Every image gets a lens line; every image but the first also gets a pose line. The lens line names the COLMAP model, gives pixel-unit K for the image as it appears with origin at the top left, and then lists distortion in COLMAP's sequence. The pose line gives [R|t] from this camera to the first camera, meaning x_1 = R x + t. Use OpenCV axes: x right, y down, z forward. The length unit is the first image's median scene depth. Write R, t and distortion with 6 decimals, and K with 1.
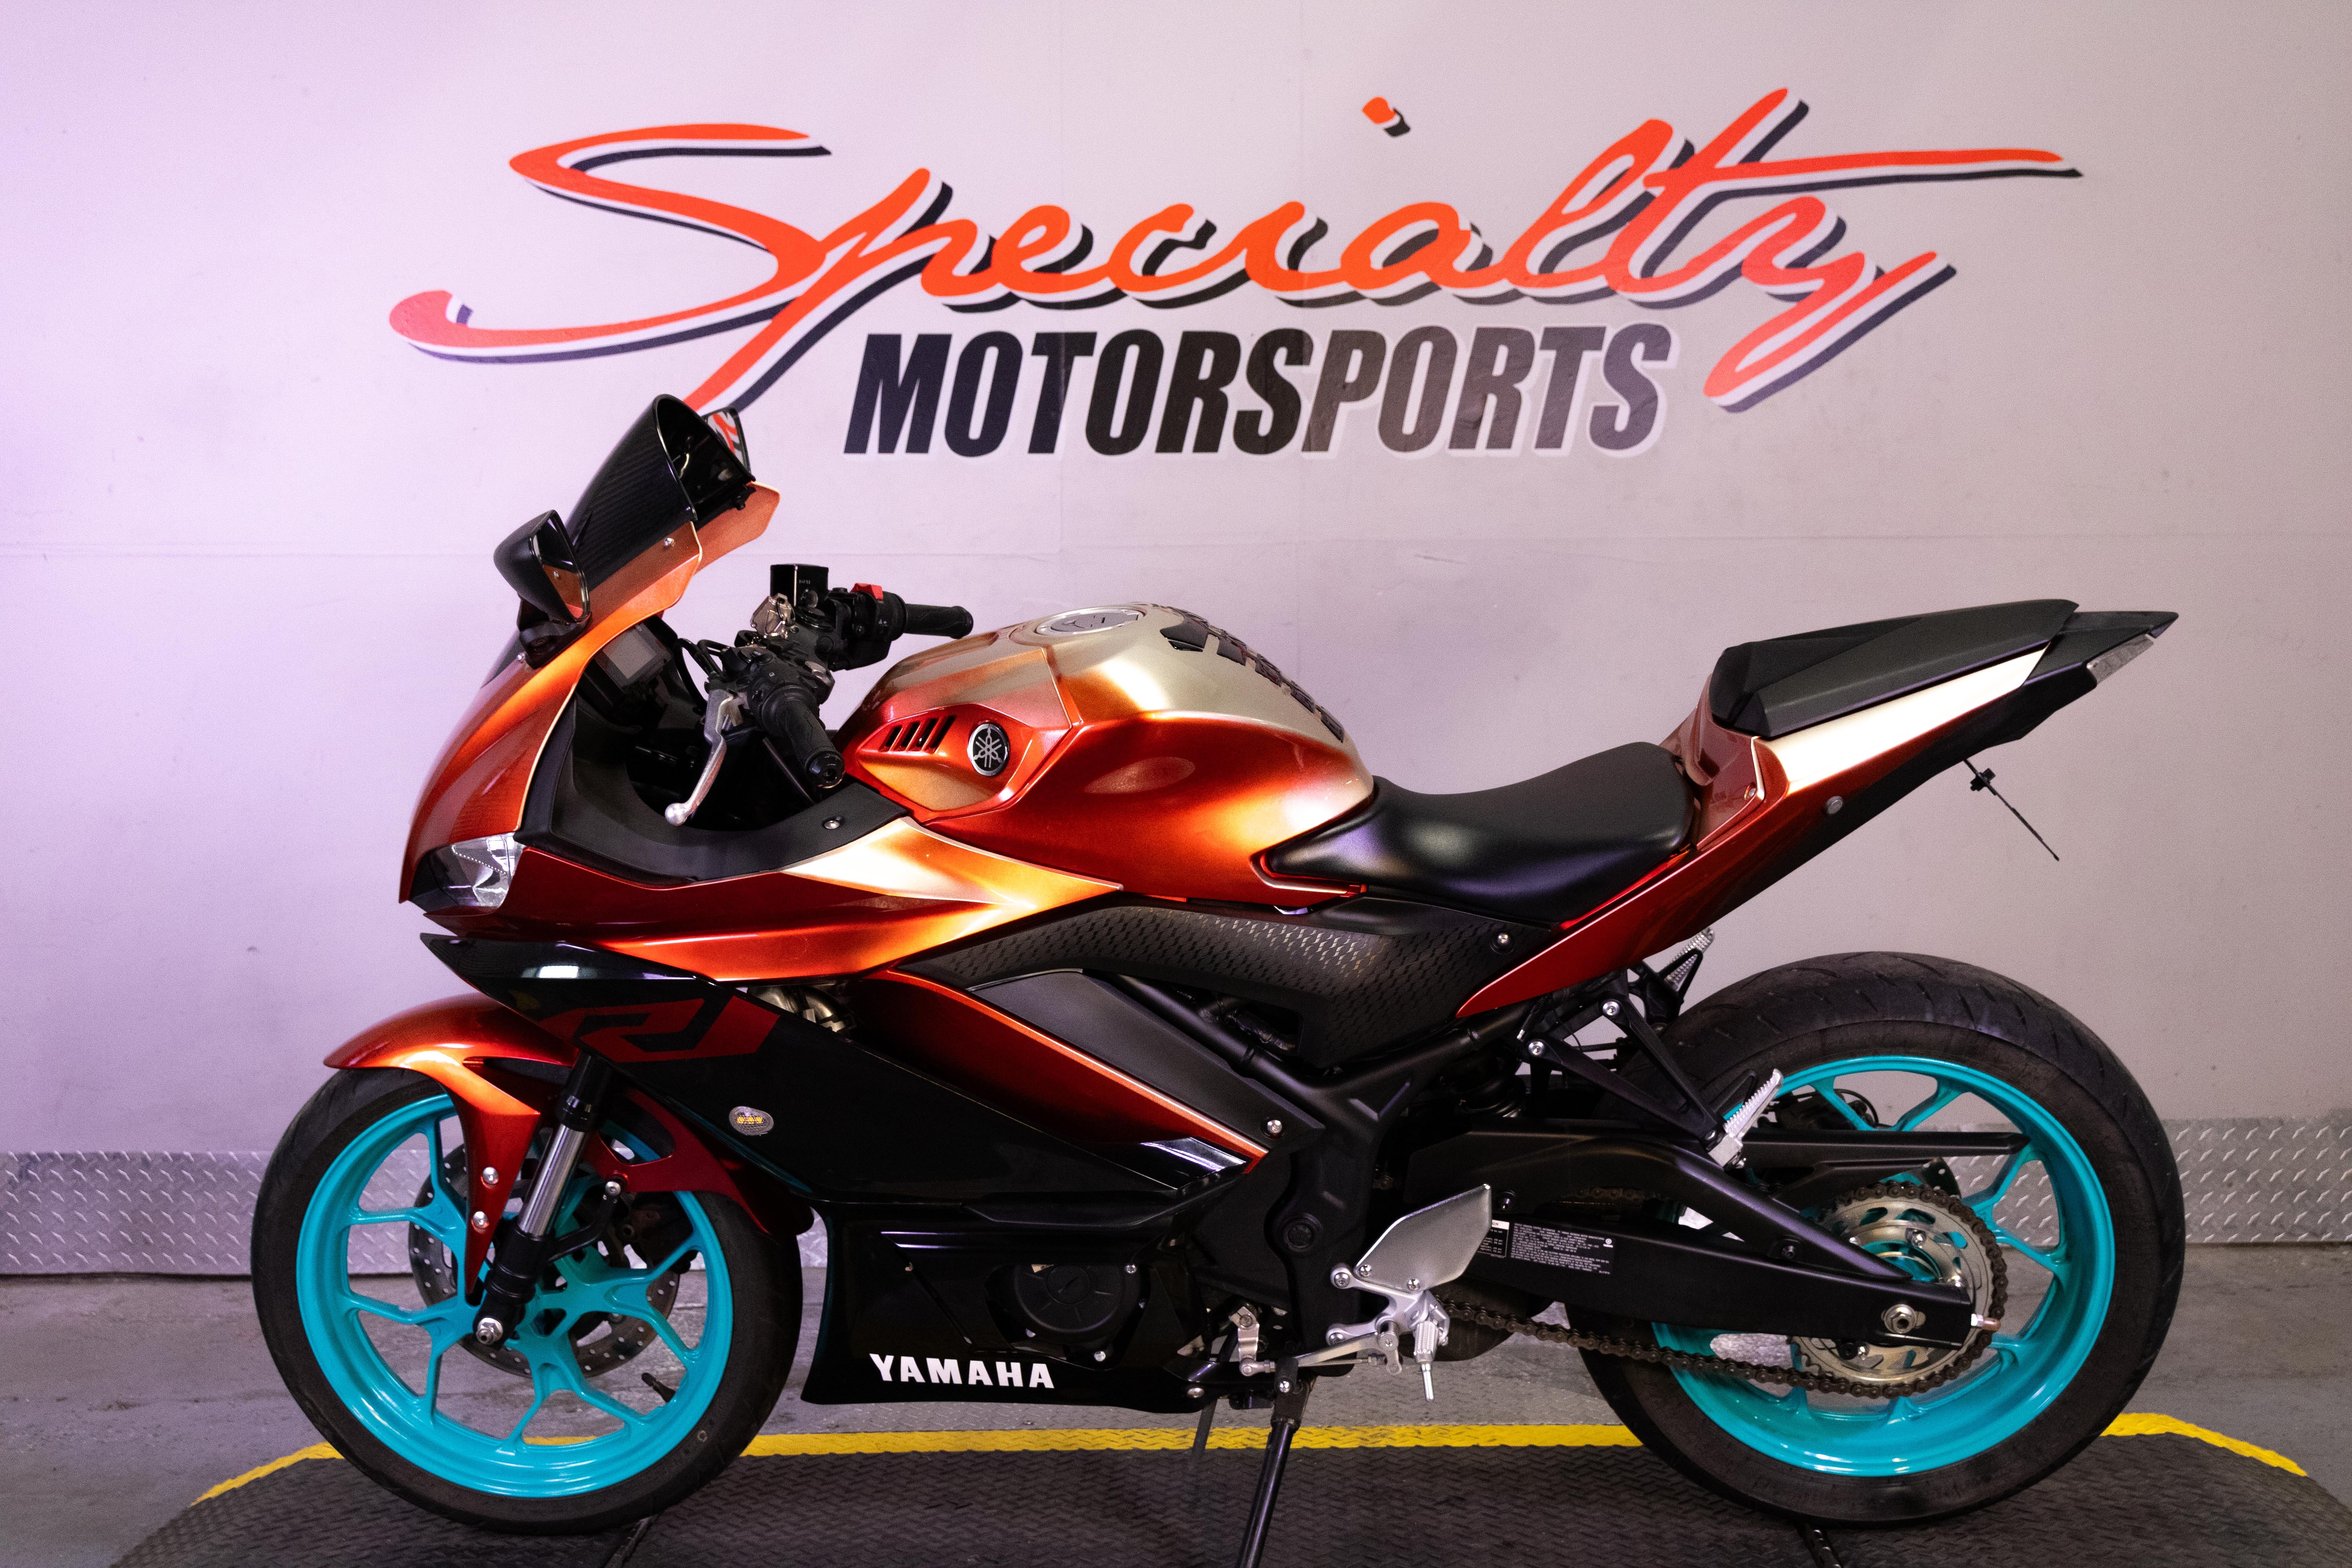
lens RADIAL K [[2672.5, 0, 1176.0], [0, 2672.5, 784.0], [0, 0, 1]] dist [0.000320, -0.004999]
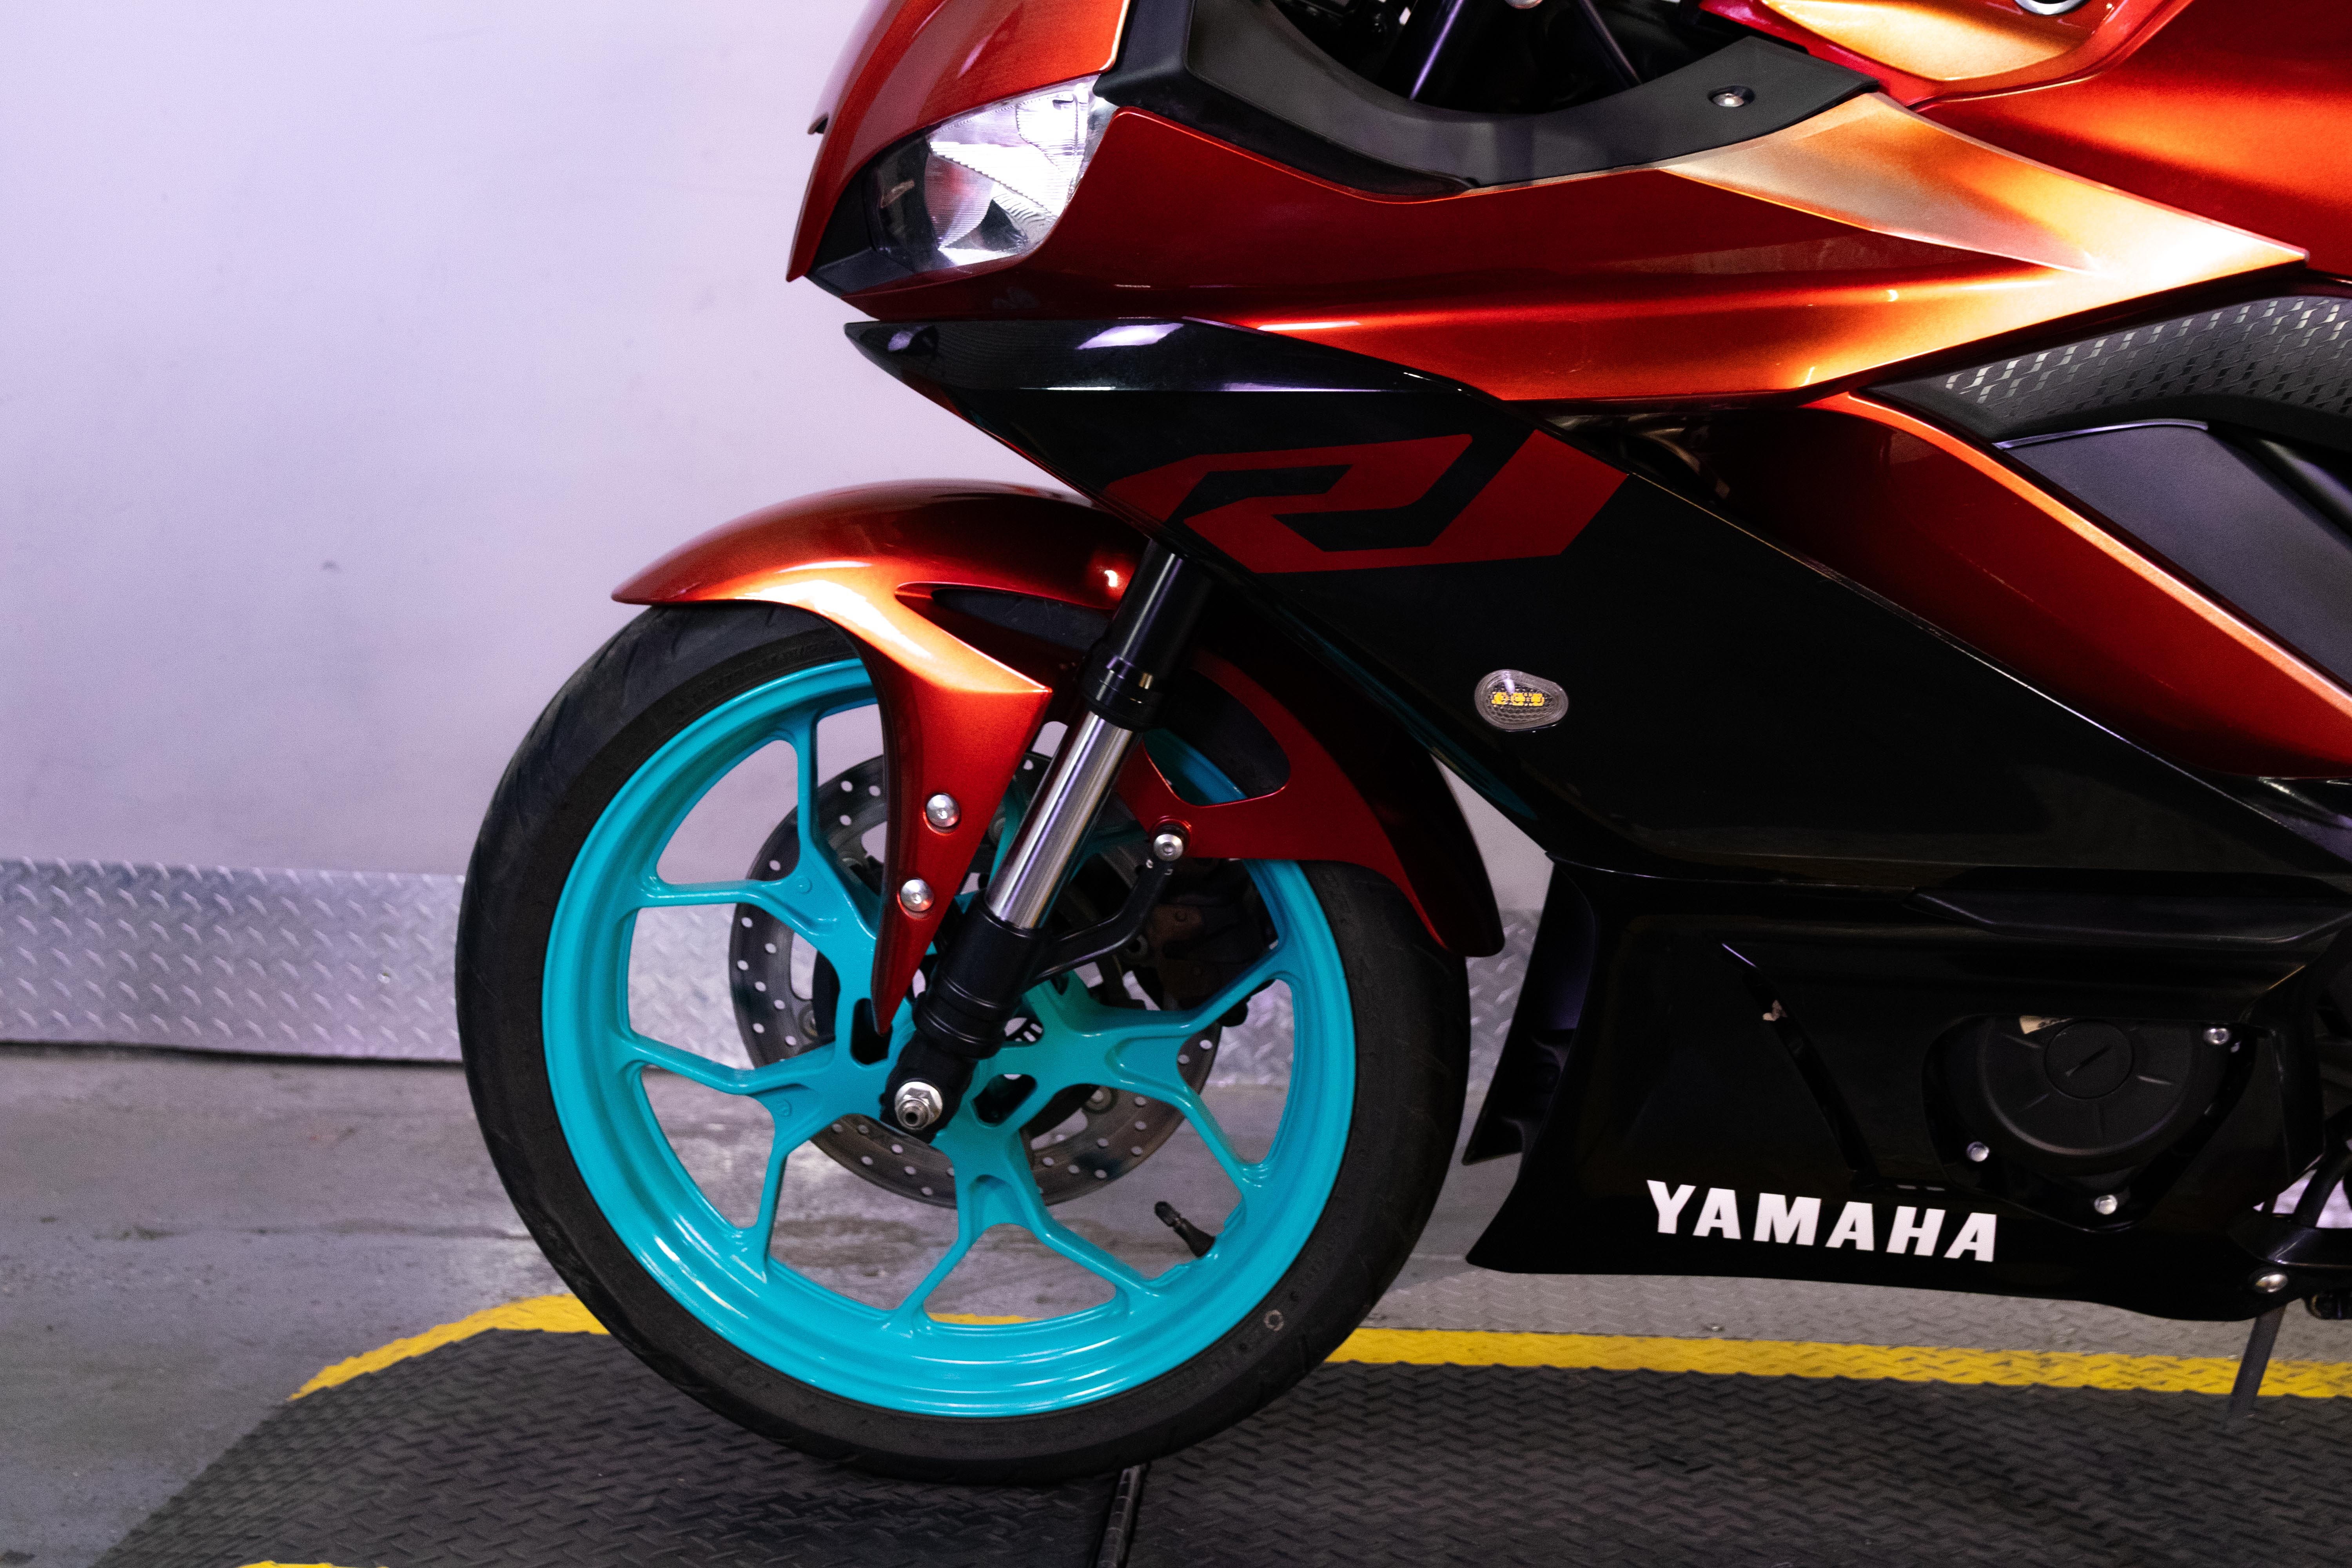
lens RADIAL K [[3098.1, 0, 1176.0], [0, 3098.1, 784.0], [0, 0, 1]] dist [0.013034, 0.011460]
pose [[0.998824, 0.044516, -0.019199, -0.198356], [-0.043369, 0.997460, 0.056499, 0.104546], [0.021665, -0.055600, 0.998218, 0.391653]]
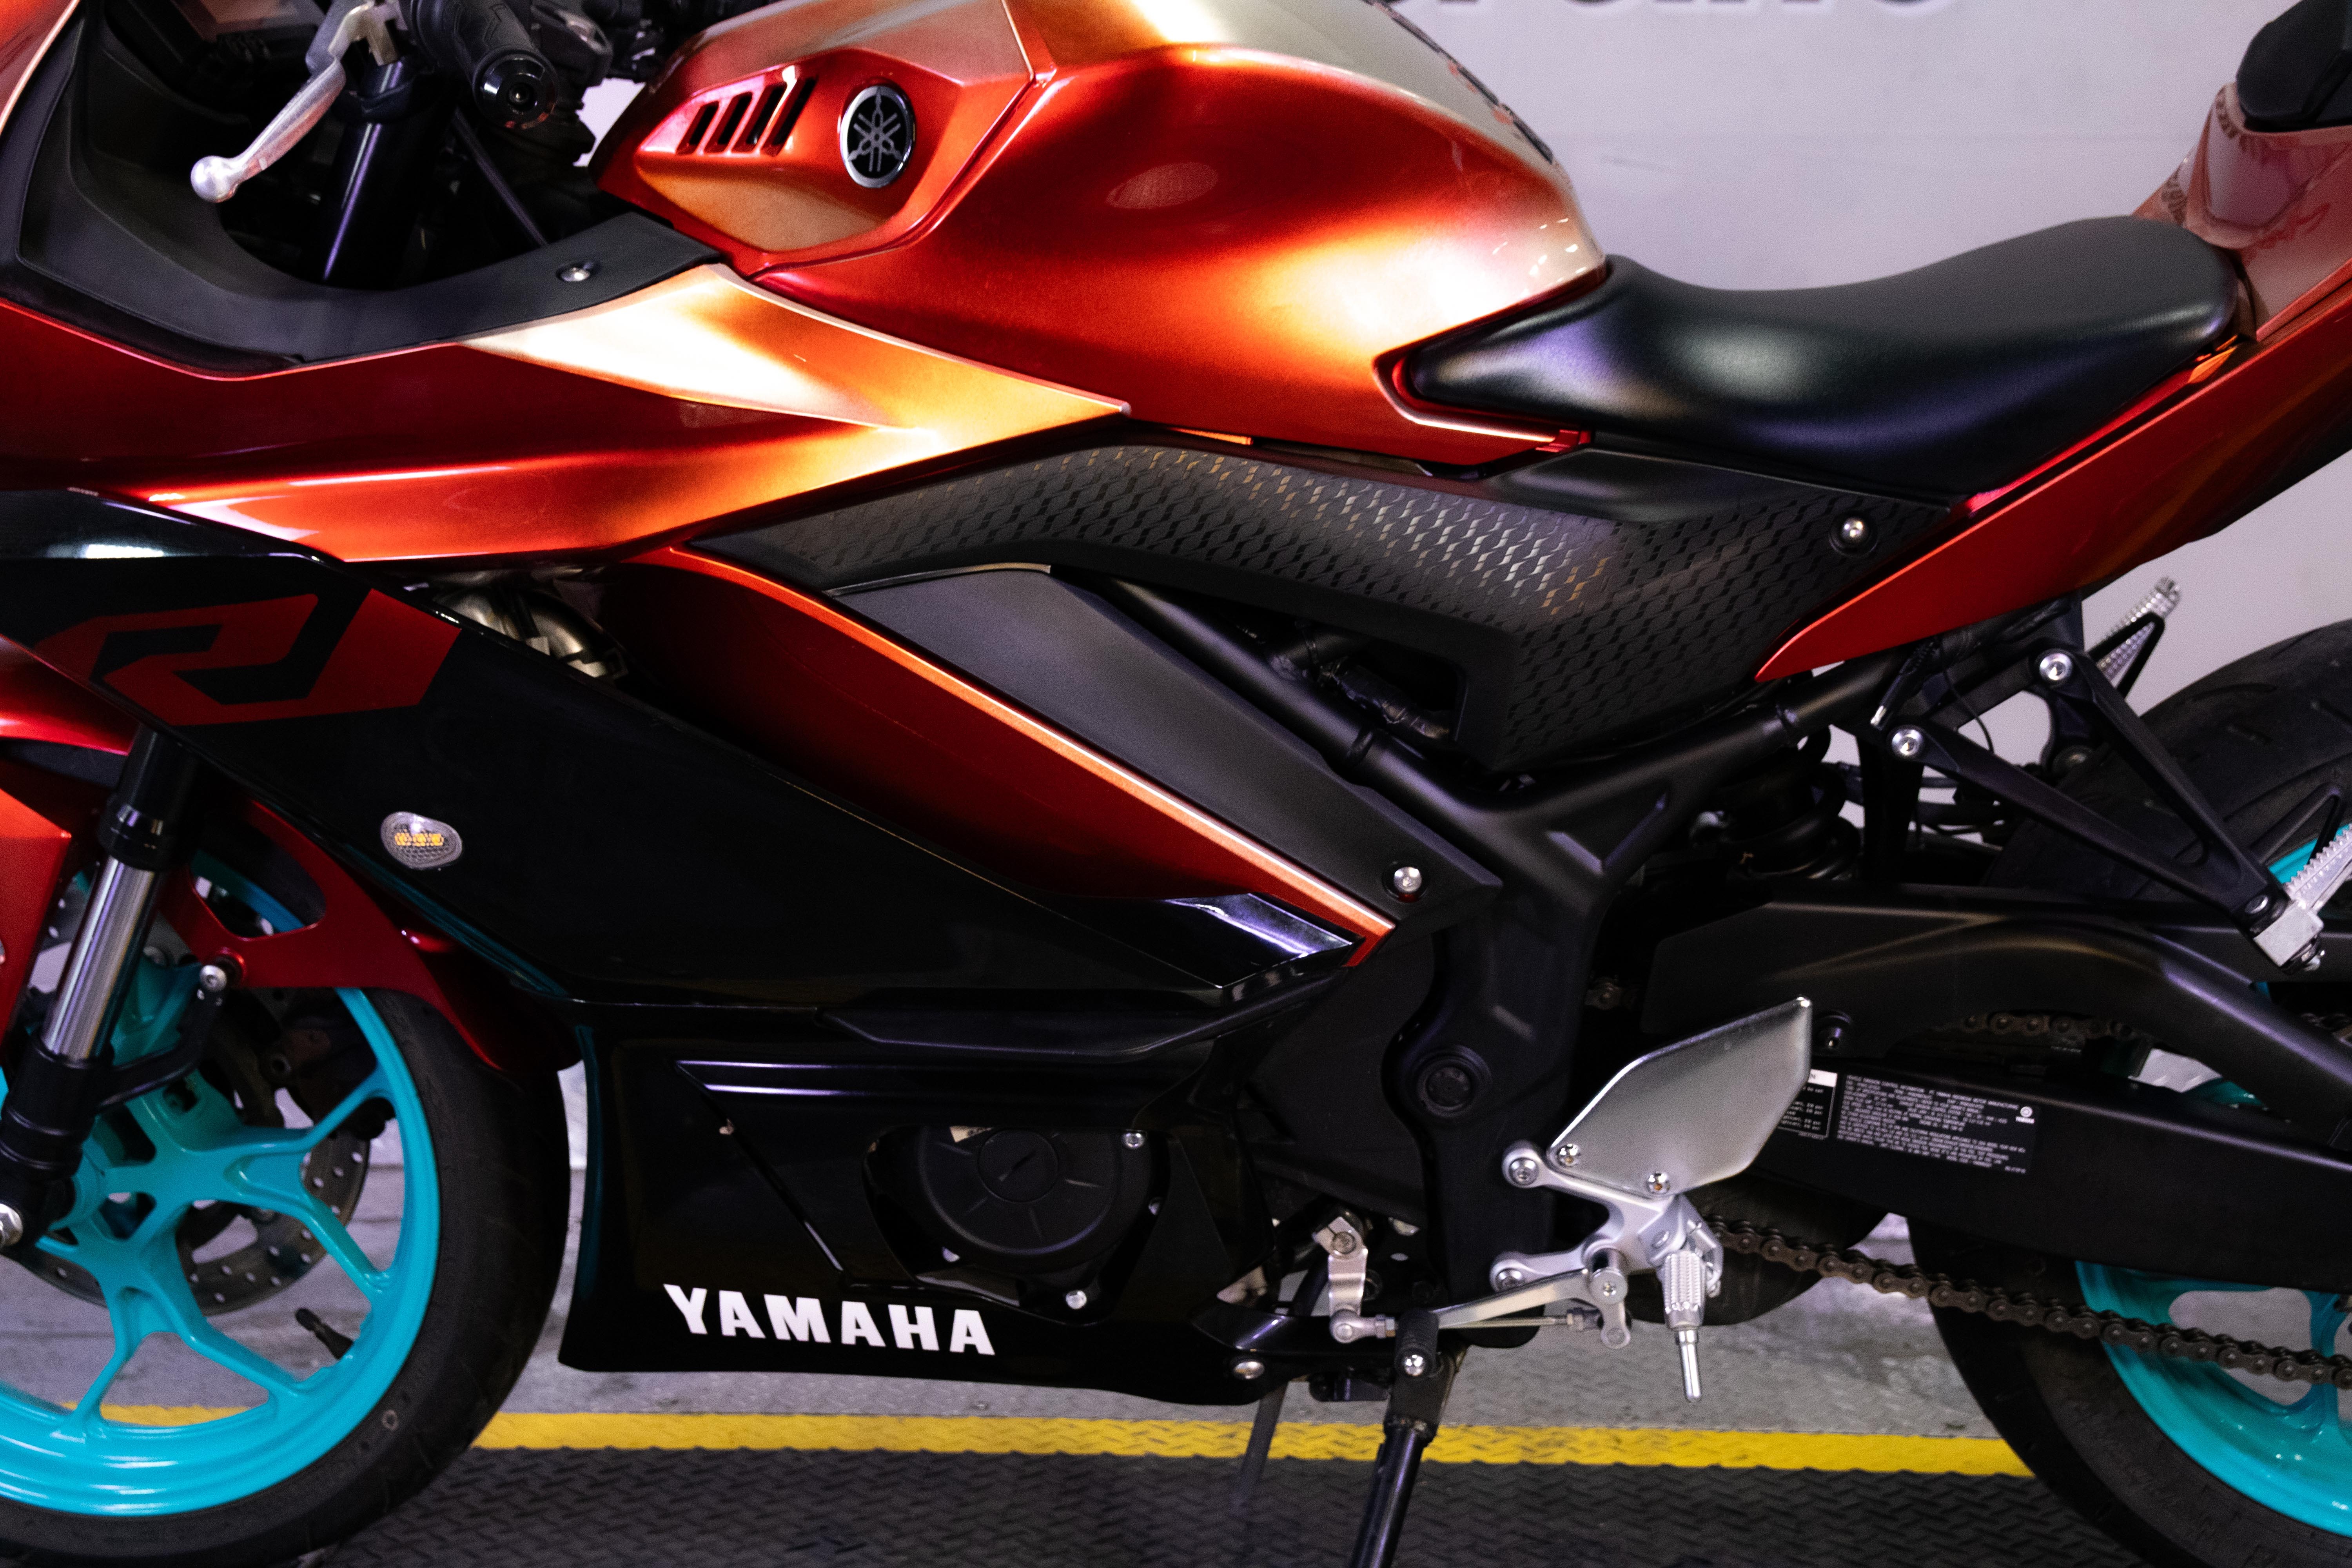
lens RADIAL K [[2904.5, 0, 1176.0], [0, 2904.5, 784.0], [0, 0, 1]] dist [0.003499, -0.009100]
pose [[0.999422, 0.022118, -0.025818, 0.005049], [-0.021274, 0.999245, 0.032519, 0.086983], [0.026518, -0.031951, 0.999138, 0.401055]]
